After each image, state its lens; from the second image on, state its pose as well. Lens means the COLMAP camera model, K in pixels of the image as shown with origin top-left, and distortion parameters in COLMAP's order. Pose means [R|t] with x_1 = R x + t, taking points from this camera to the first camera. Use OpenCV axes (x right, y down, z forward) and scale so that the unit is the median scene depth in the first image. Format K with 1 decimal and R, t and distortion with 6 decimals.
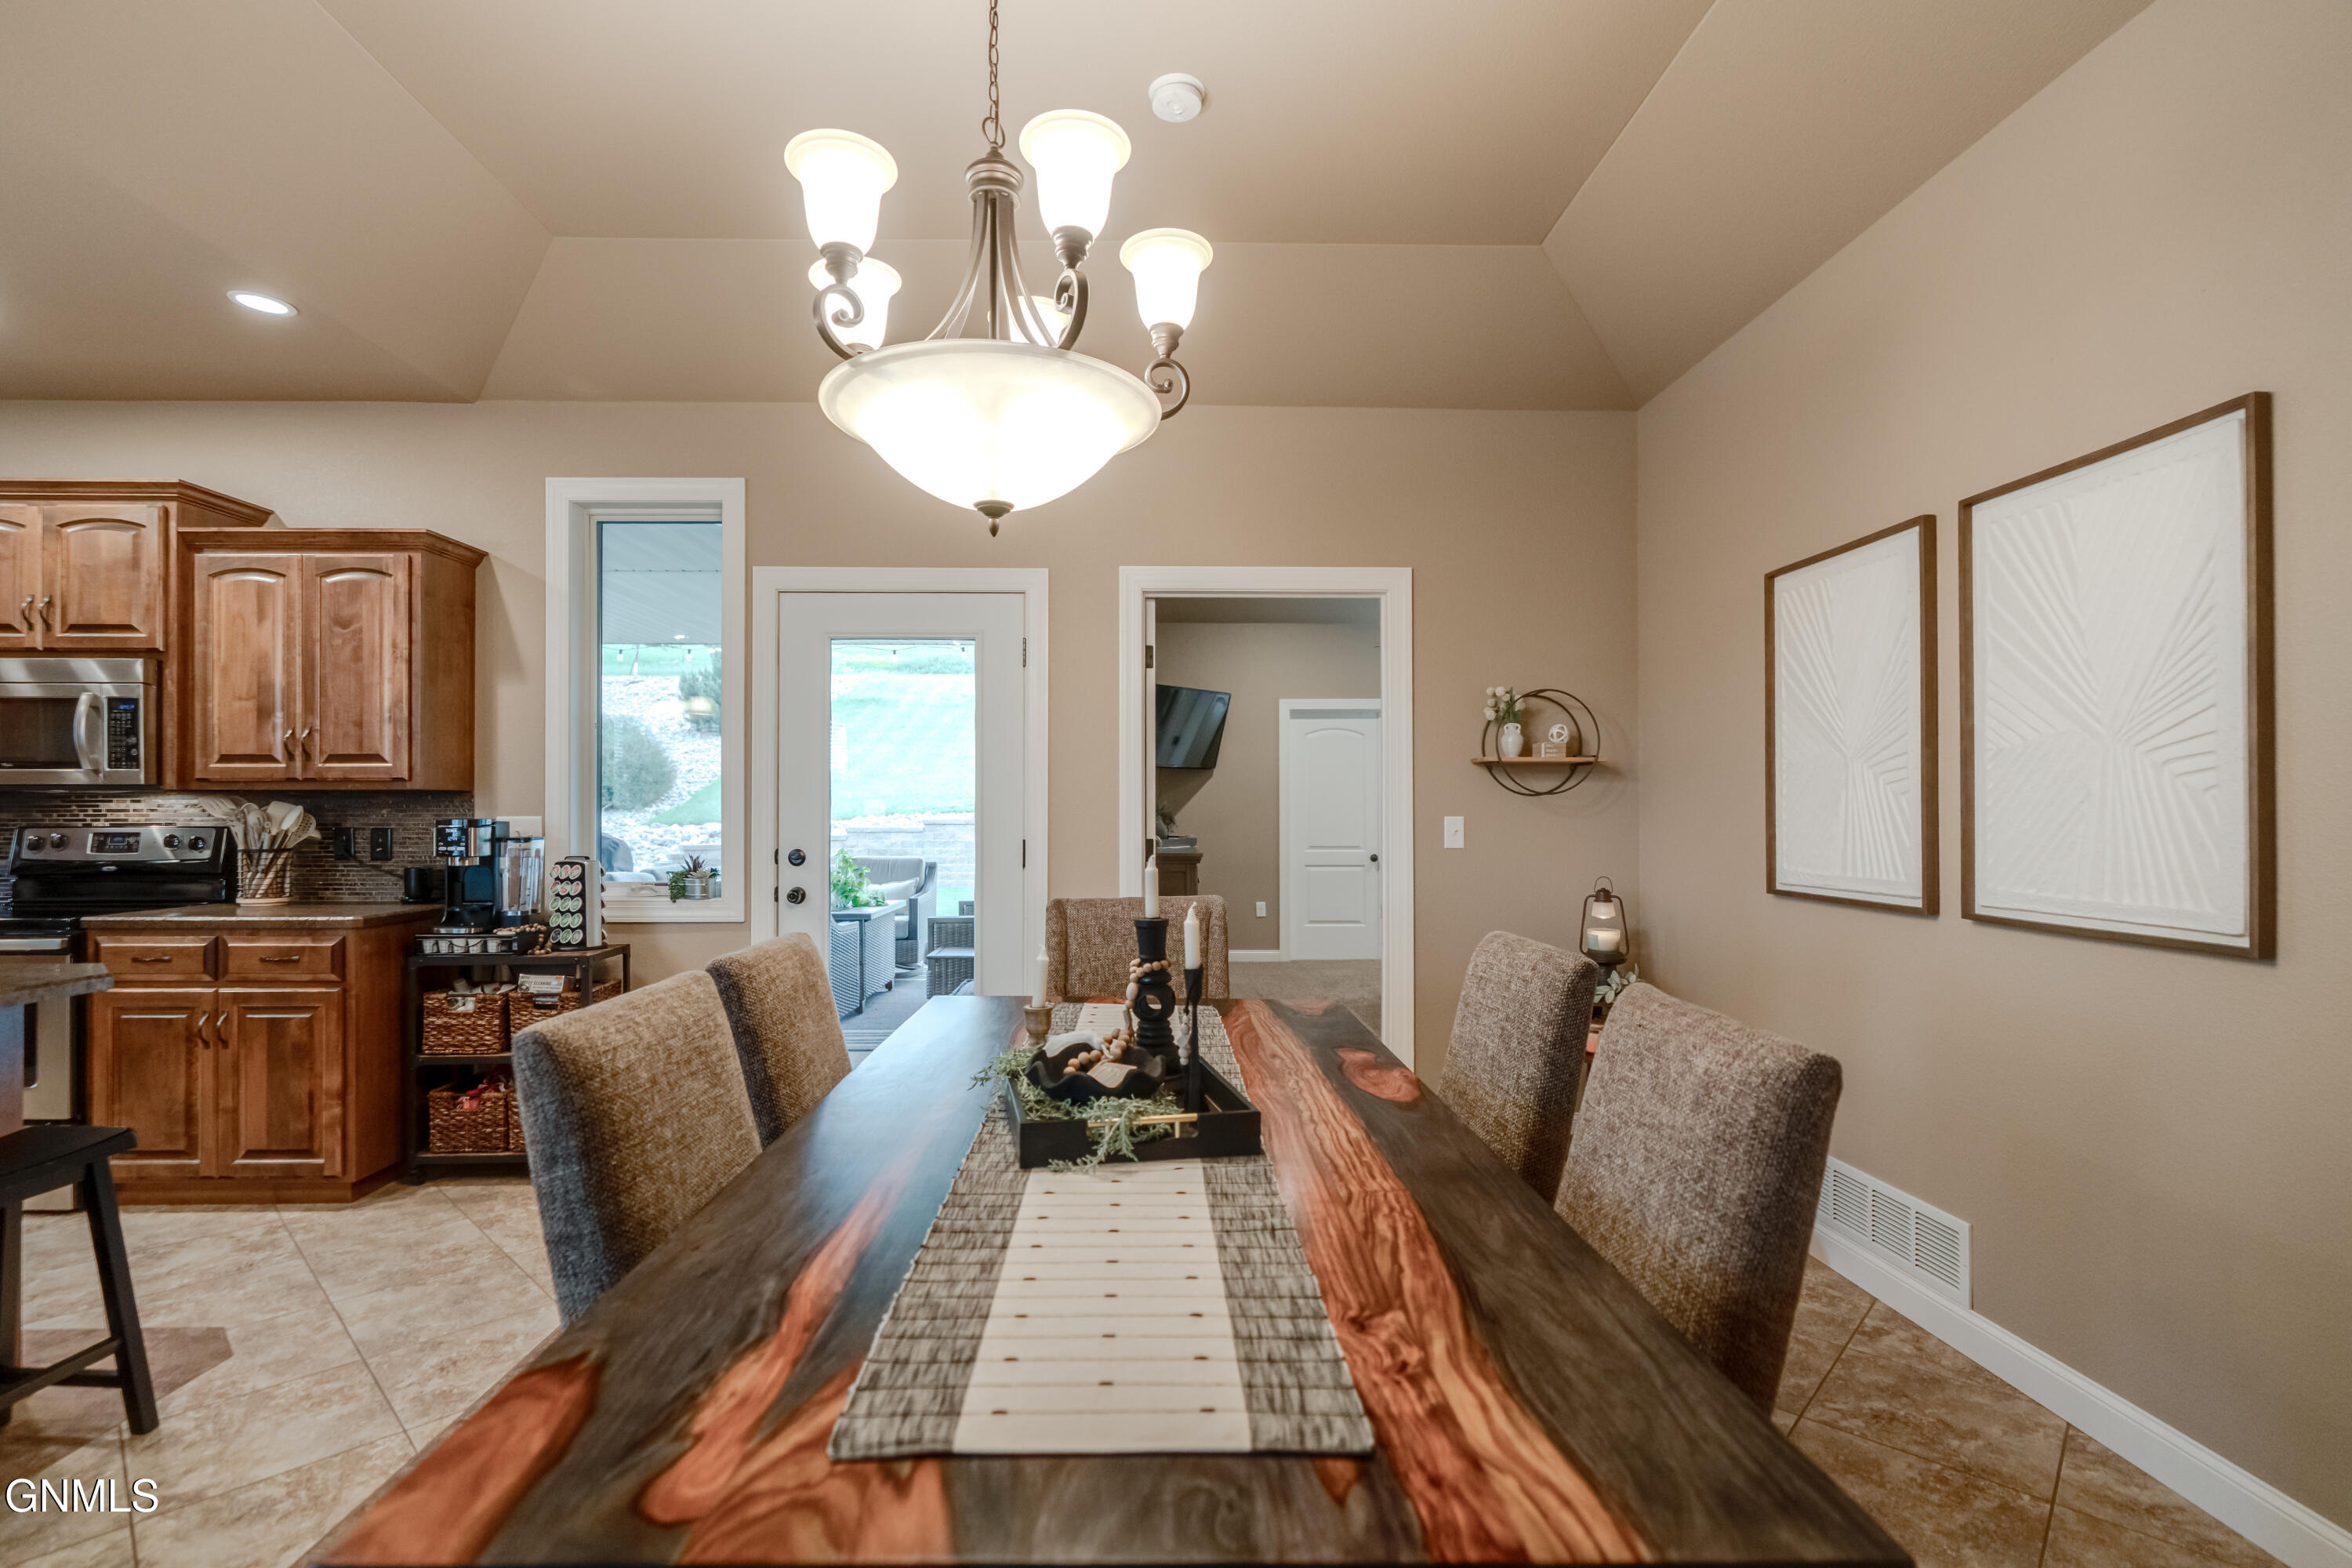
lens RADIAL K [[1083.6, 0, 1149.7], [0, 1083.6, 803.9], [0, 0, 1]] dist [-0.002019, 0.000980]
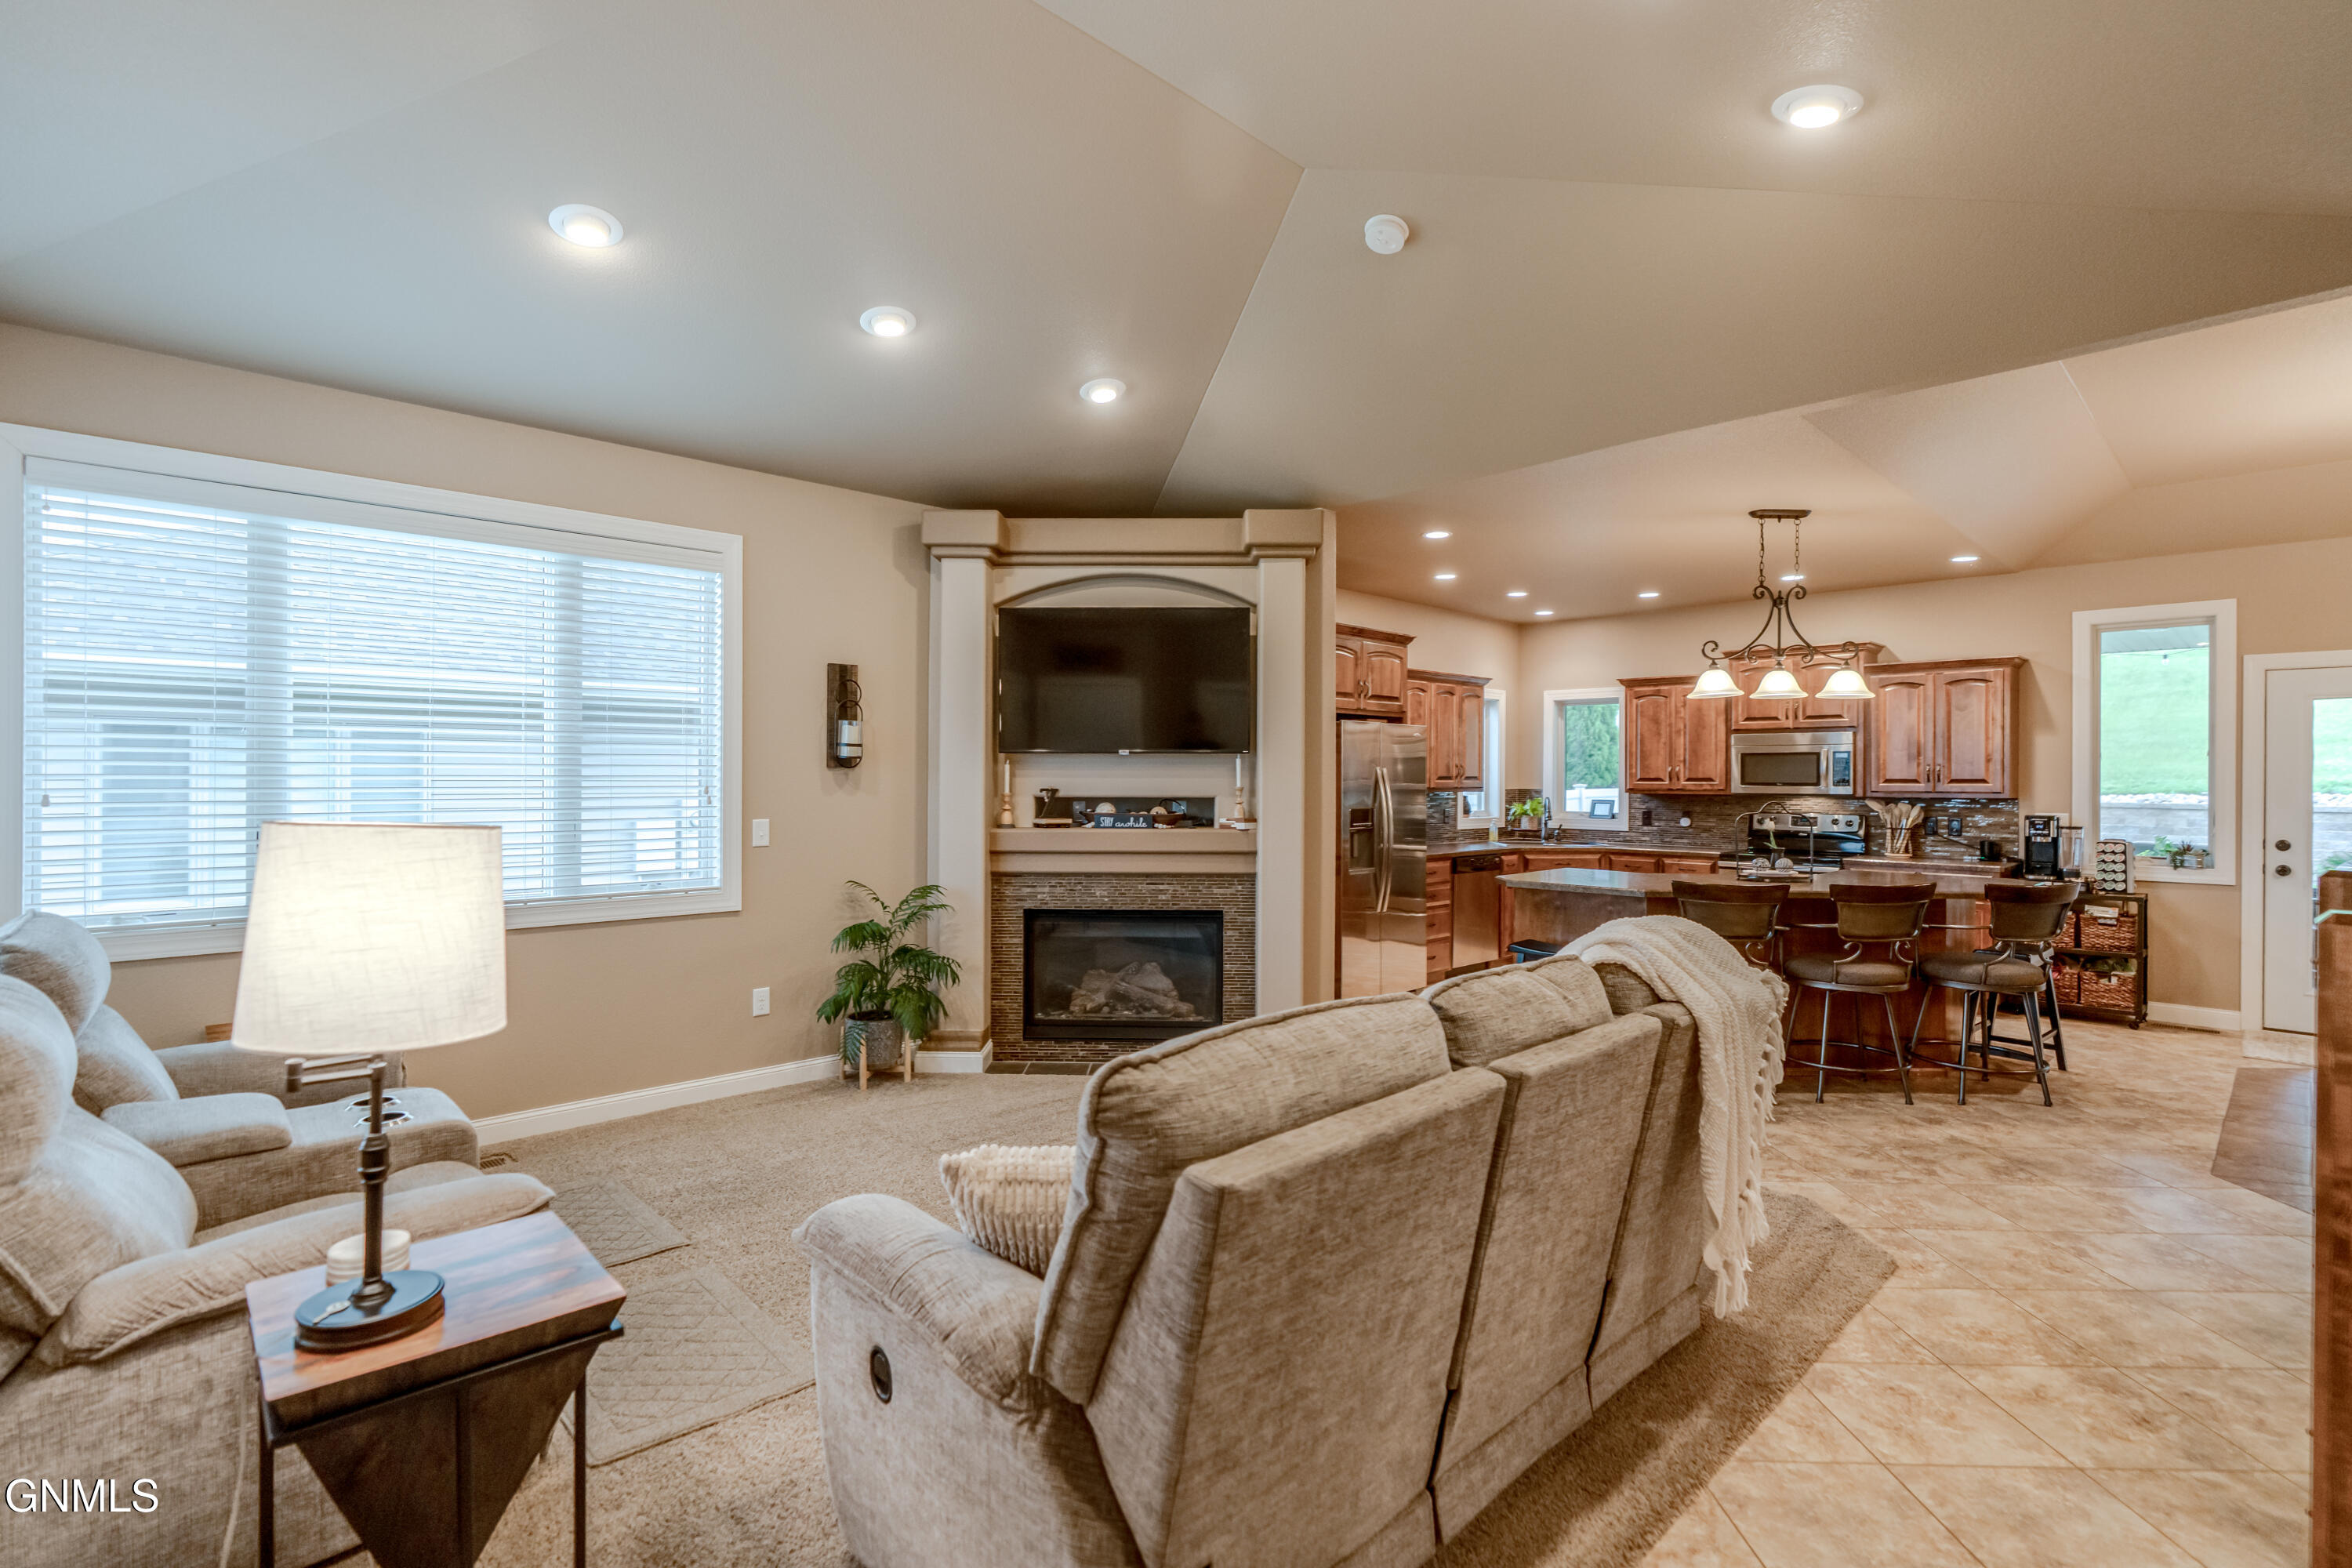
lens RADIAL K [[1086.8, 0, 1183.9], [0, 1086.8, 774.6], [0, 0, 1]] dist [-0.006101, 0.000958]
pose [[0.682027, 0.000958, -0.731326, -0.292988], [-0.001996, 0.999998, -0.000552, -0.049463], [0.731324, 0.001836, 0.682028, -1.252302]]
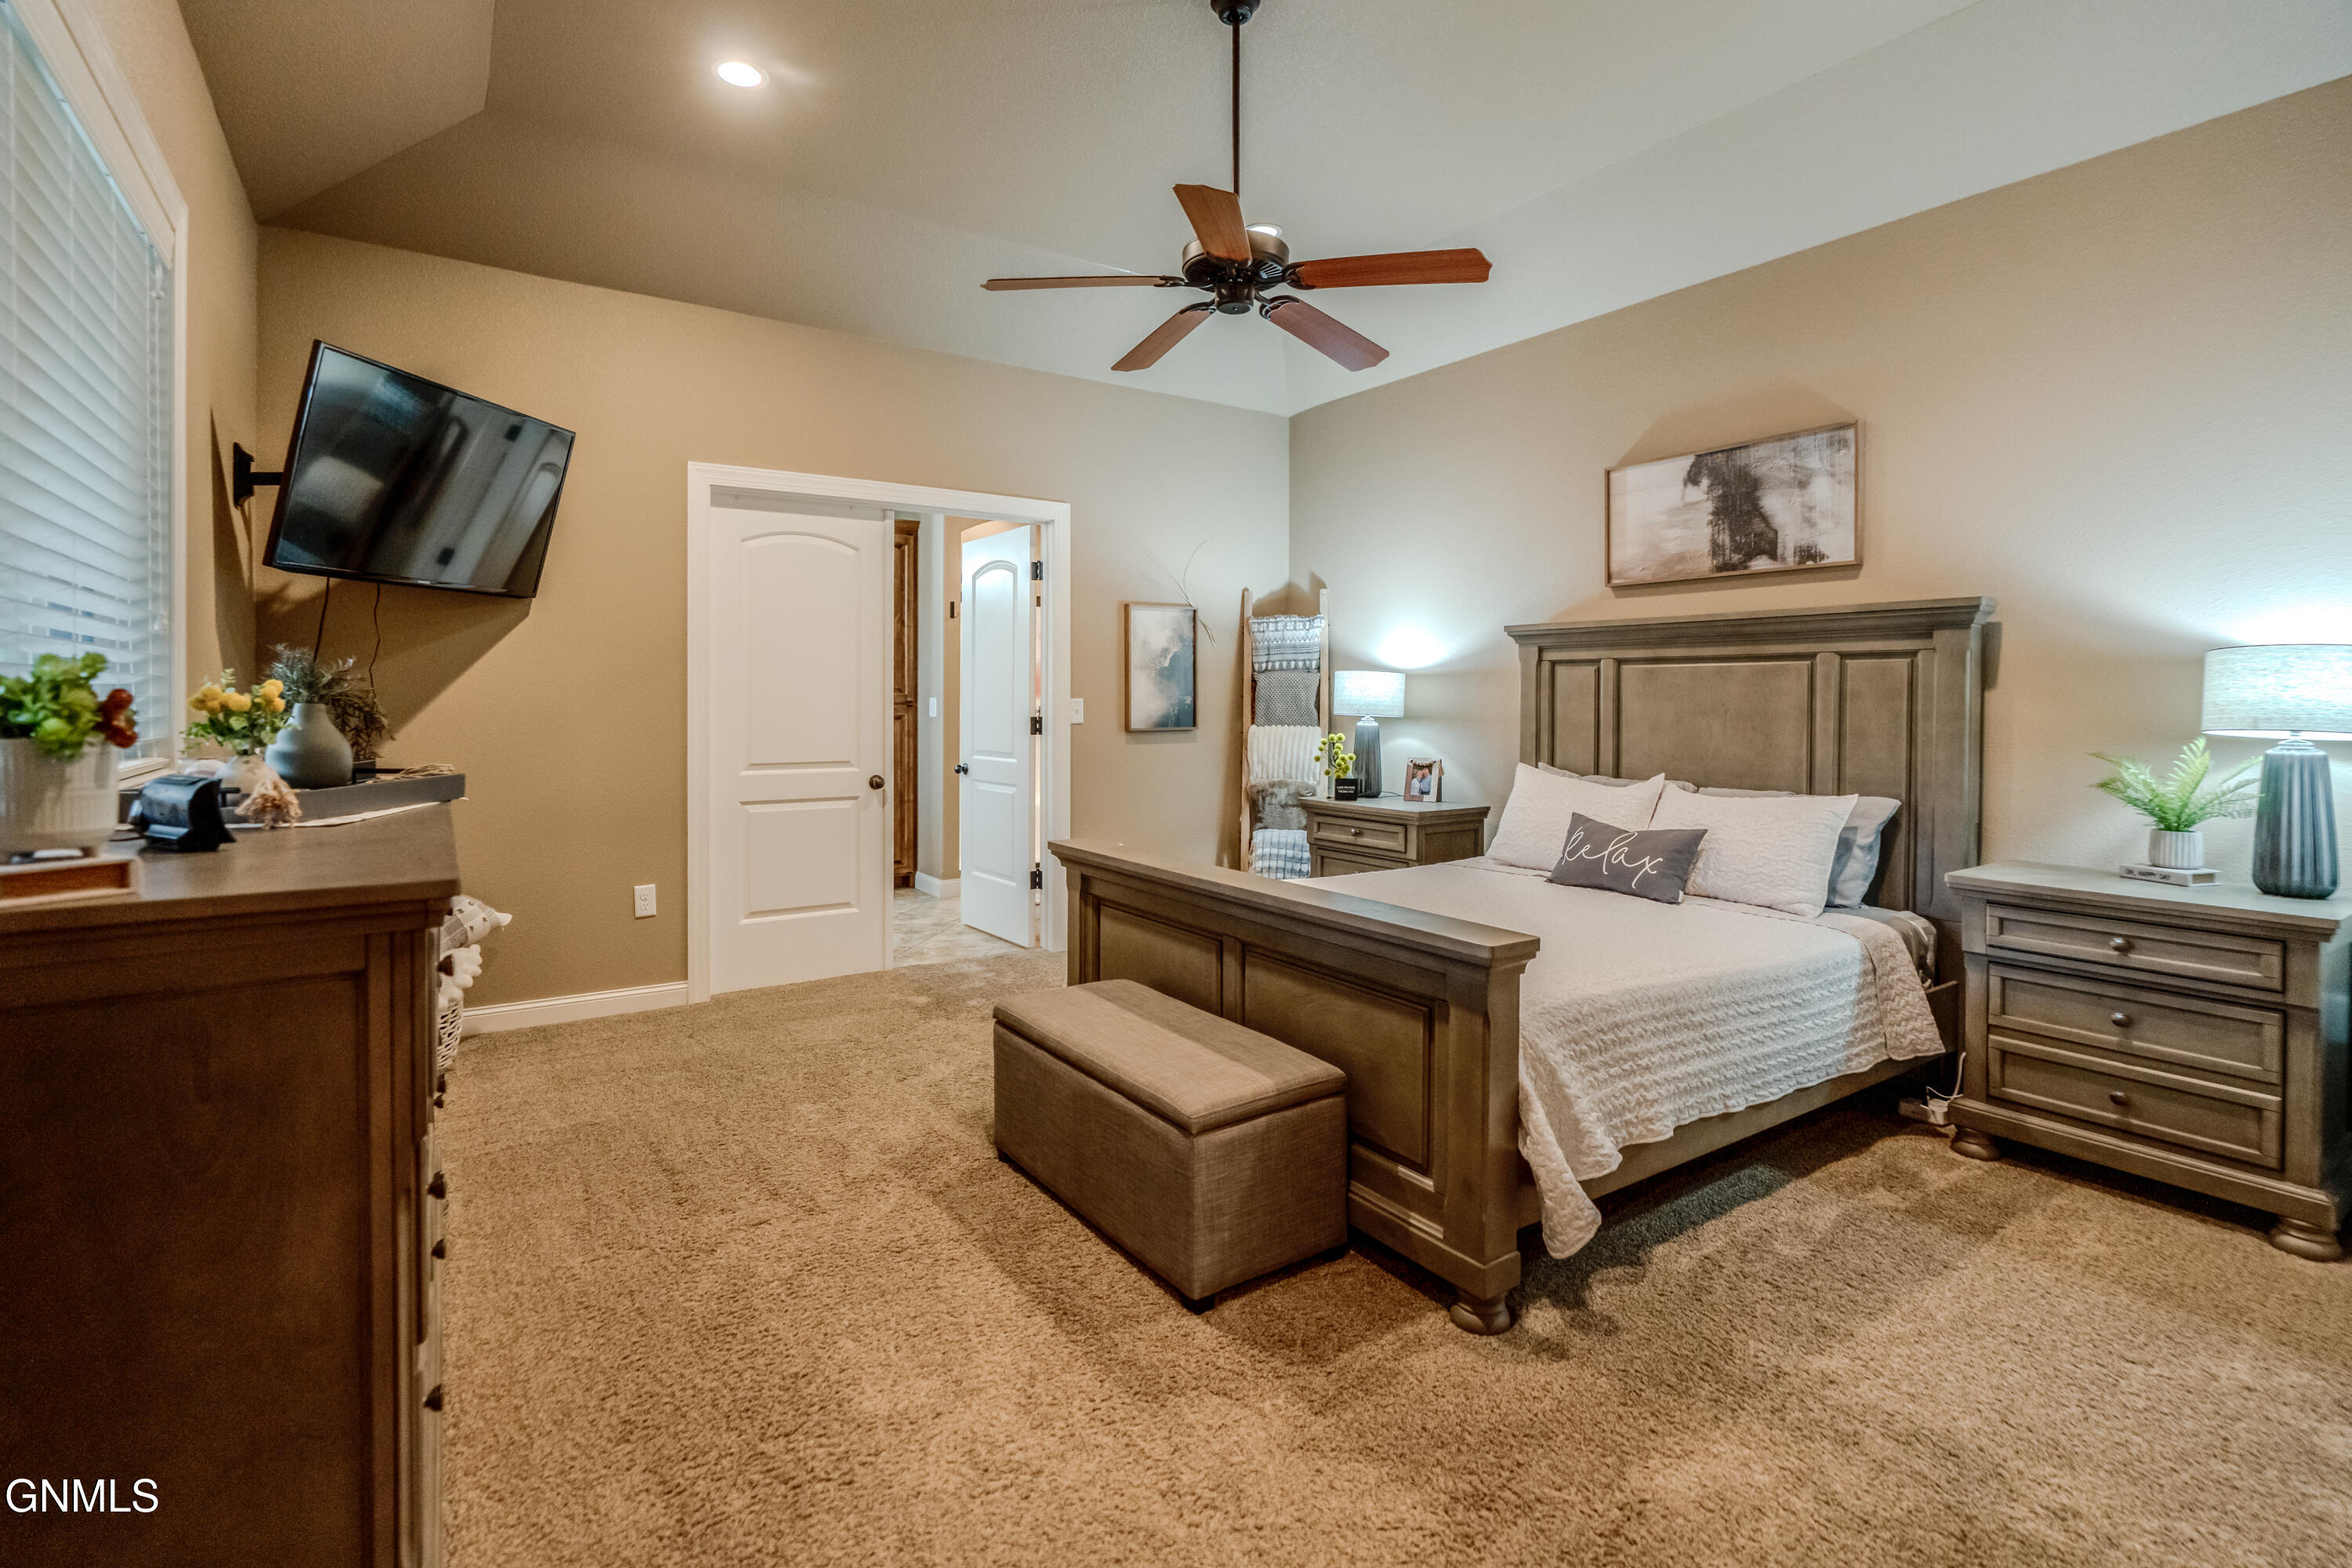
lens RADIAL K [[1097.3, 0, 1177.1], [0, 1097.3, 725.3], [0, 0, 1]] dist [-0.006599, 0.000875]
pose [[0.833829, -0.011920, 0.551894, 0.075925], [-0.004257, 0.999598, 0.028021, 0.012377], [-0.552006, -0.025714, 0.833443, 1.125691]]
